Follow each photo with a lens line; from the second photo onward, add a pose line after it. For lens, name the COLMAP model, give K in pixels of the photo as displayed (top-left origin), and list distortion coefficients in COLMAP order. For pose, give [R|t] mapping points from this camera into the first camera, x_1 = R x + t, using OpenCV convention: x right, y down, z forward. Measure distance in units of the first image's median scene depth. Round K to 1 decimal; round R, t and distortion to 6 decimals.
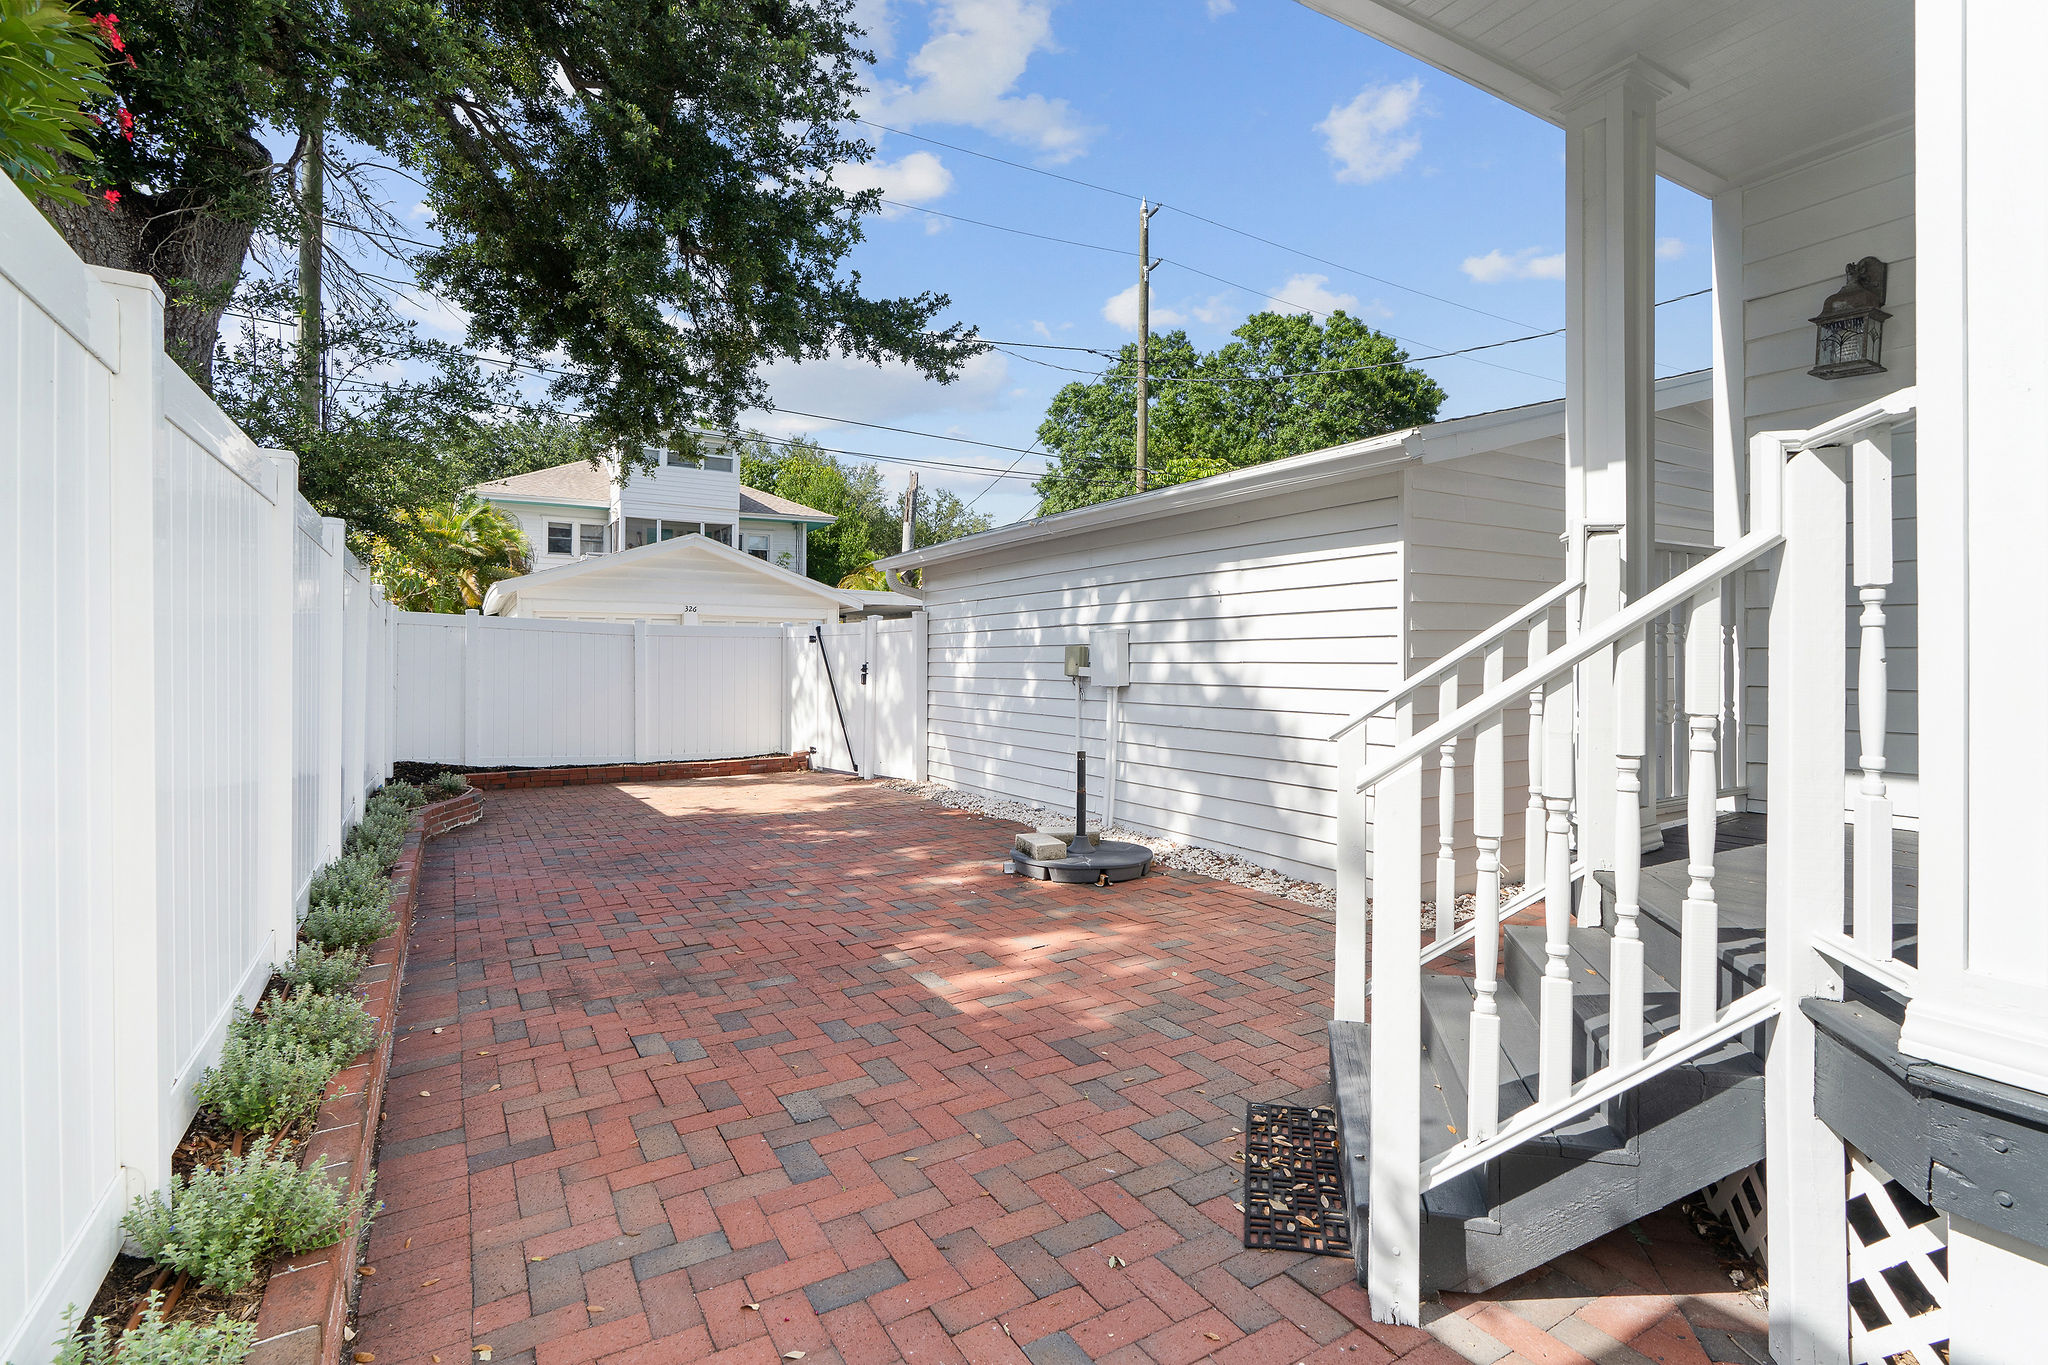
lens RADIAL K [[983.9, 0, 1024.0], [0, 983.9, 682.5], [0, 0, 1]] dist [0.000032, -0.000003]
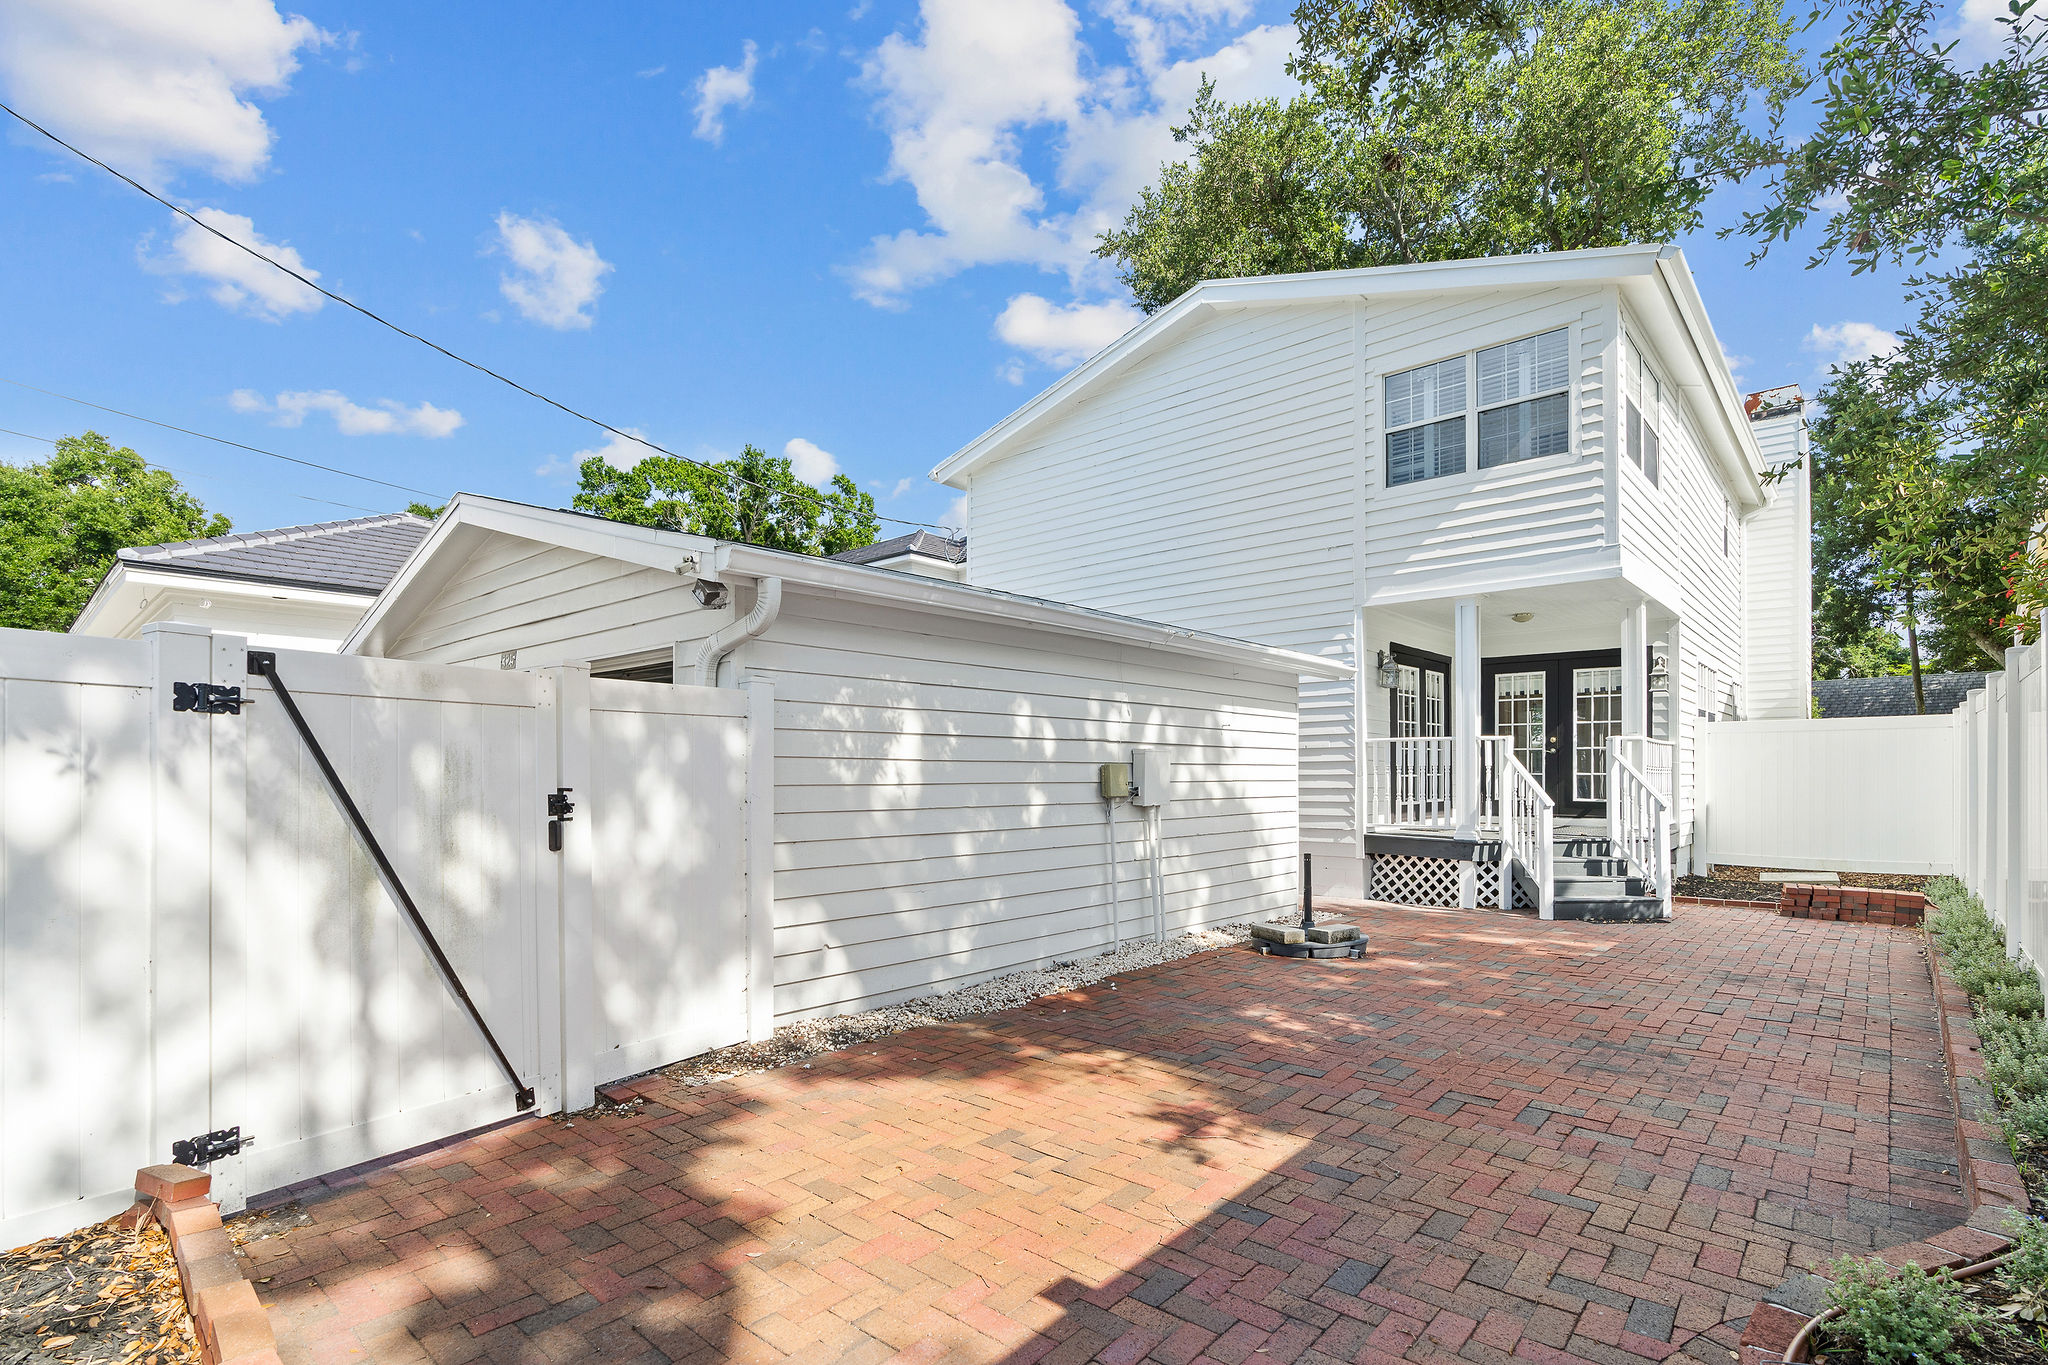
lens RADIAL K [[952.3, 0, 1024.1], [0, 952.3, 759.2], [0, 0, 1]] dist [0.000150, 0.000002]
pose [[-0.291583, 0.004953, 0.956533, -0.852924], [0.009744, 0.999950, -0.002208, -0.044368], [-0.956496, 0.008677, -0.291616, 1.480610]]
